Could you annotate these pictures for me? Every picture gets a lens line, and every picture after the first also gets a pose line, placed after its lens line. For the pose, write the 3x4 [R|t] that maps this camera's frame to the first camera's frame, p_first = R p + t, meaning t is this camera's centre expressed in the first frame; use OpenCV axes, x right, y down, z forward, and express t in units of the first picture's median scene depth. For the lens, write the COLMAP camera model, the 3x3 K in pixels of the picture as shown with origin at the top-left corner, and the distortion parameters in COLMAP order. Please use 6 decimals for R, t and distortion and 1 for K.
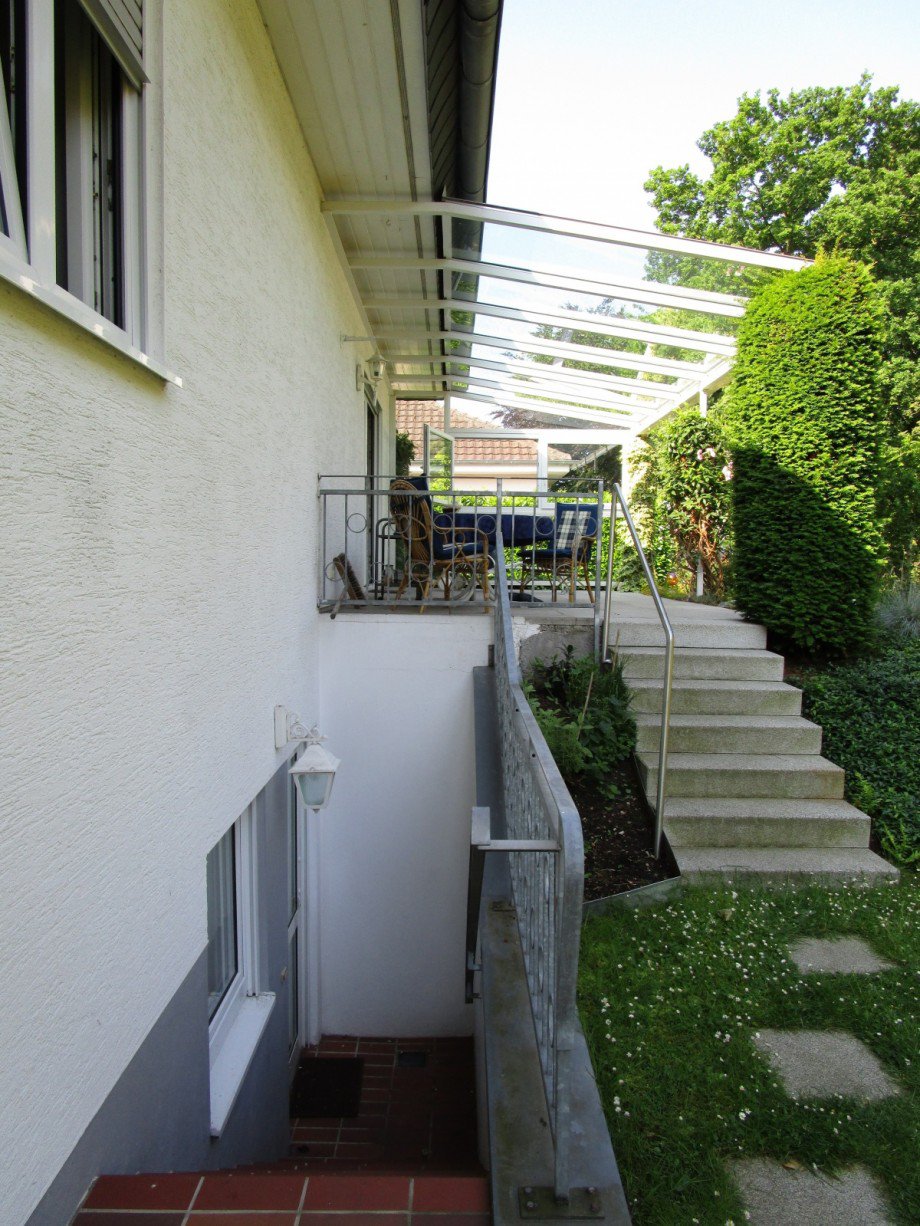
lens RADIAL K [[868.0, 0, 460.0], [0, 868.0, 613.0], [0, 0, 1]] dist [-0.016779, -0.007063]
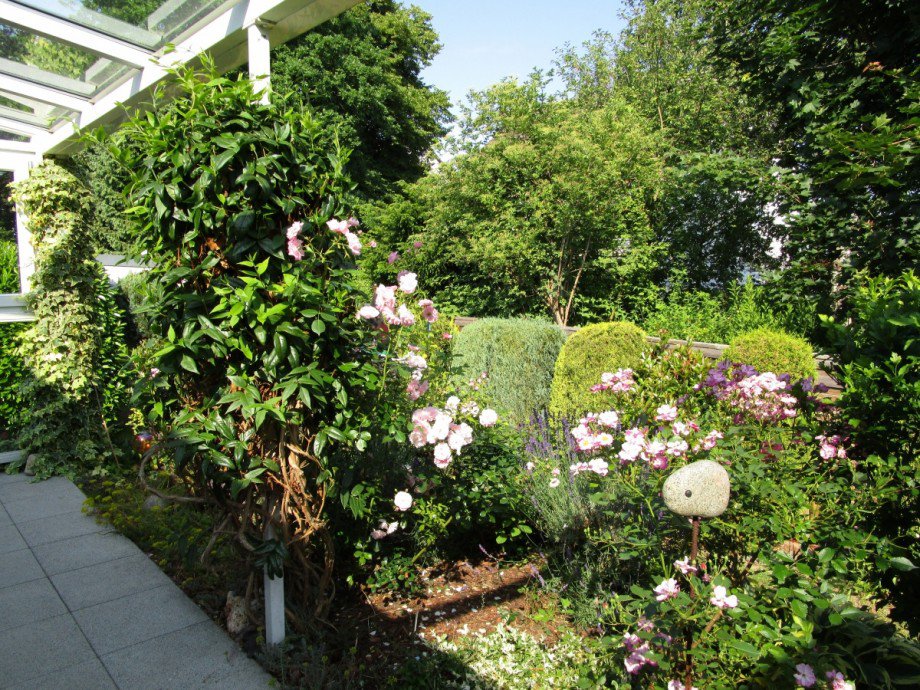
lens RADIAL K [[651.4, 0, 460.0], [0, 651.4, 345.0], [0, 0, 1]] dist [-0.016779, -0.007063]
pose [[0.735566, -0.081273, 0.672560, 0.167991], [0.043398, 0.996392, 0.072941, -0.155539], [-0.676061, -0.024465, 0.736439, 0.778898]]
